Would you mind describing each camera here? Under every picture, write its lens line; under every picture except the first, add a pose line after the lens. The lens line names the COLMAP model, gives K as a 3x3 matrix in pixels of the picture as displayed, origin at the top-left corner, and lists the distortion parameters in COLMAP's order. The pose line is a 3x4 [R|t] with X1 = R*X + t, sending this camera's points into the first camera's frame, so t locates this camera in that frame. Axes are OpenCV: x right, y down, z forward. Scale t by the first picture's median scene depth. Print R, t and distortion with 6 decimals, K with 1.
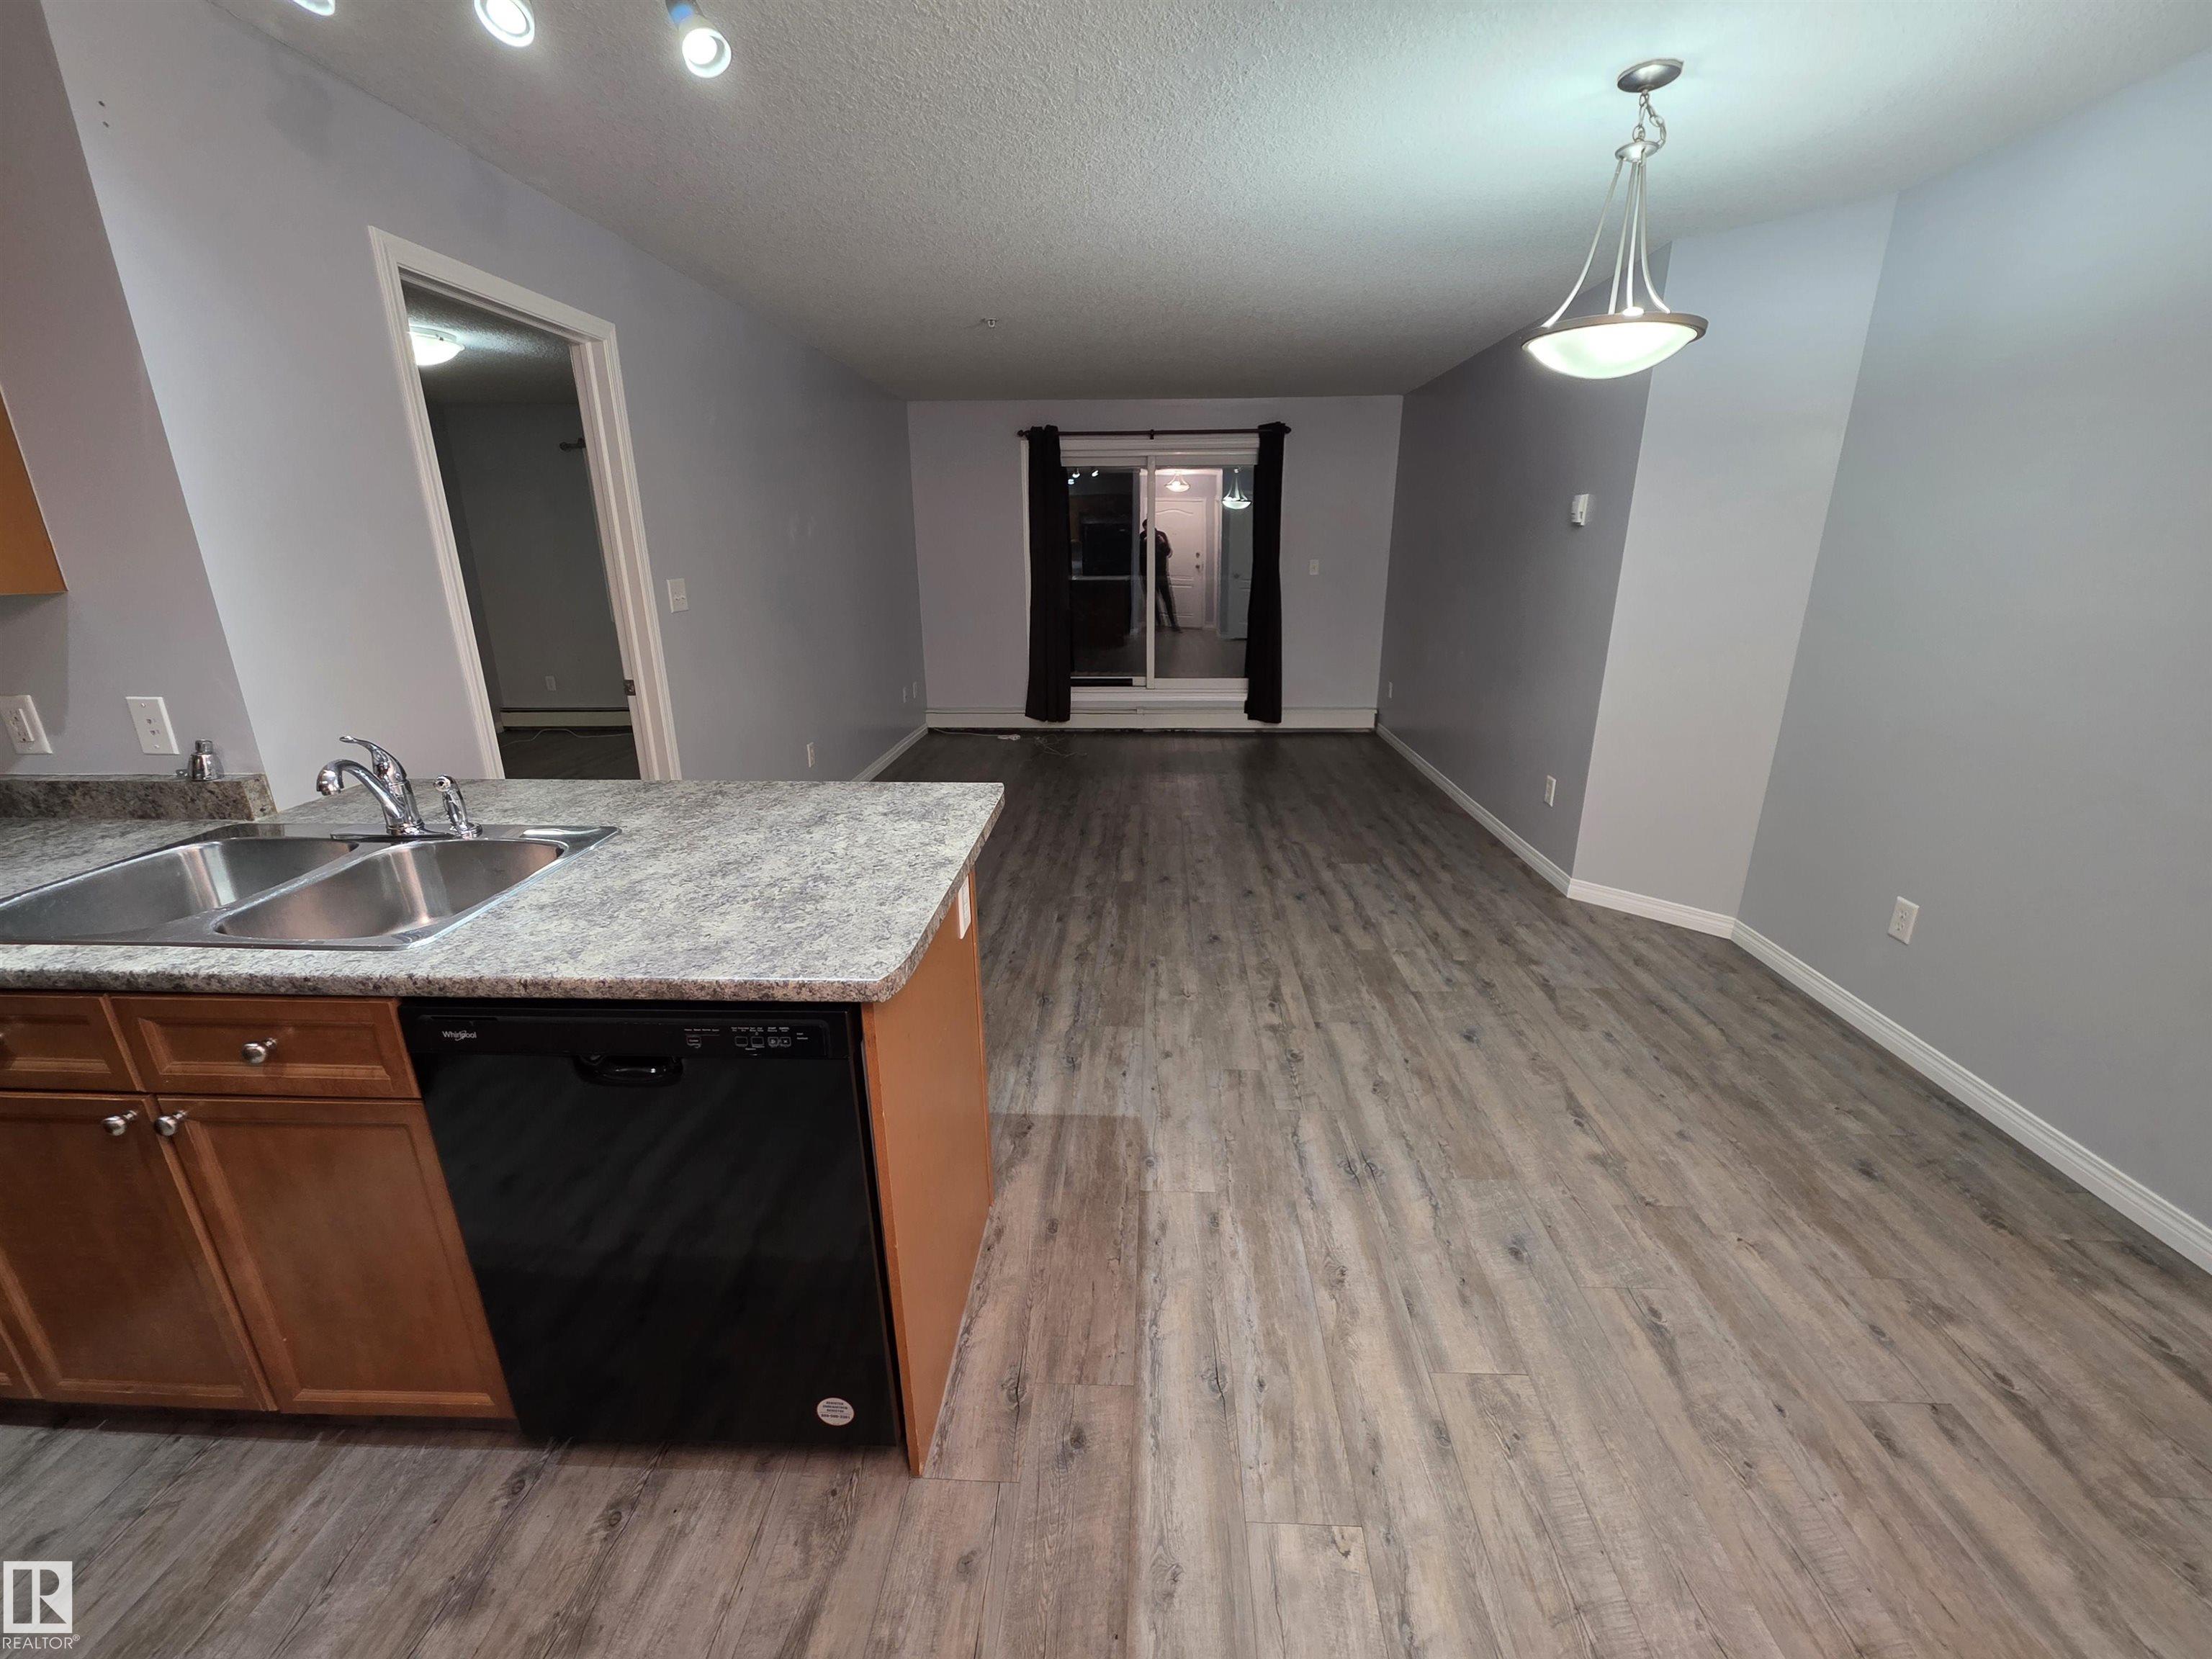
lens RADIAL K [[882.2, 0, 1129.1], [0, 882.2, 812.0], [0, 0, 1]] dist [0.002613, -0.000209]
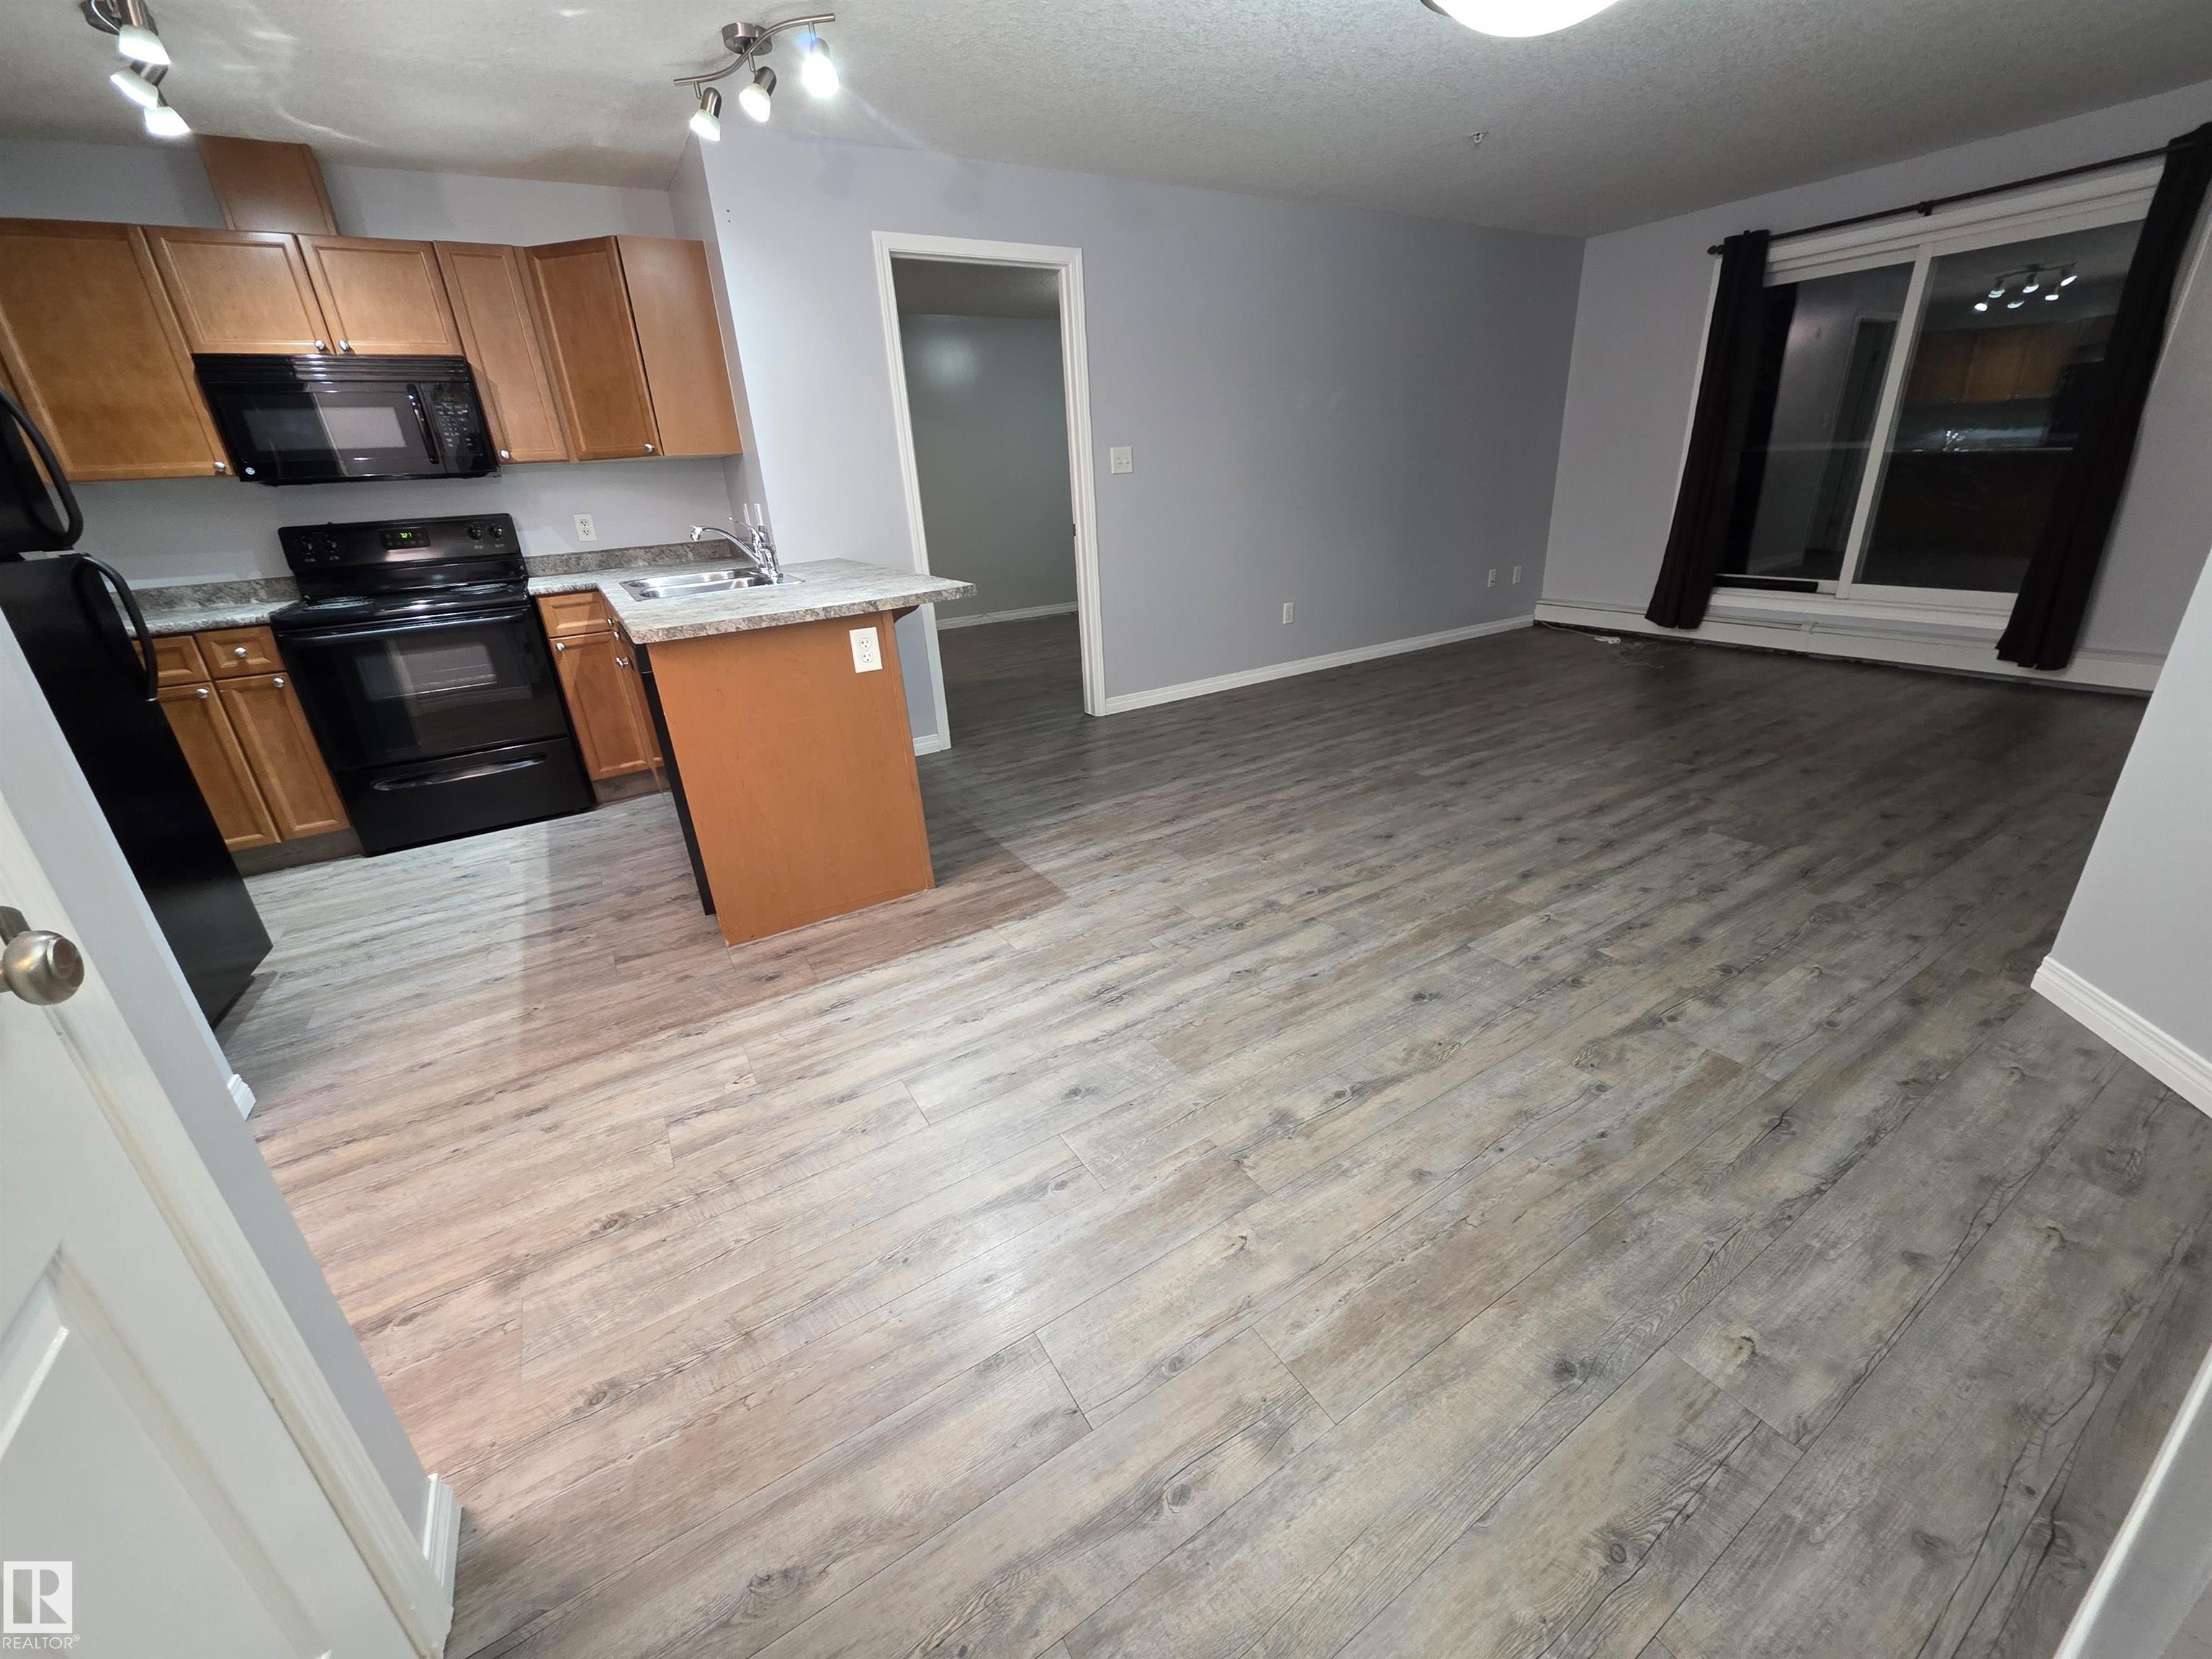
lens RADIAL K [[882.2, 0, 1117.7], [0, 882.2, 811.5], [0, 0, 1]] dist [0.002613, -0.000209]
pose [[0.559790, 0.277466, -0.780800, 1.000656], [-0.195401, 0.959901, 0.201020, -0.012541], [0.805266, 0.040040, 0.591560, 0.380954]]
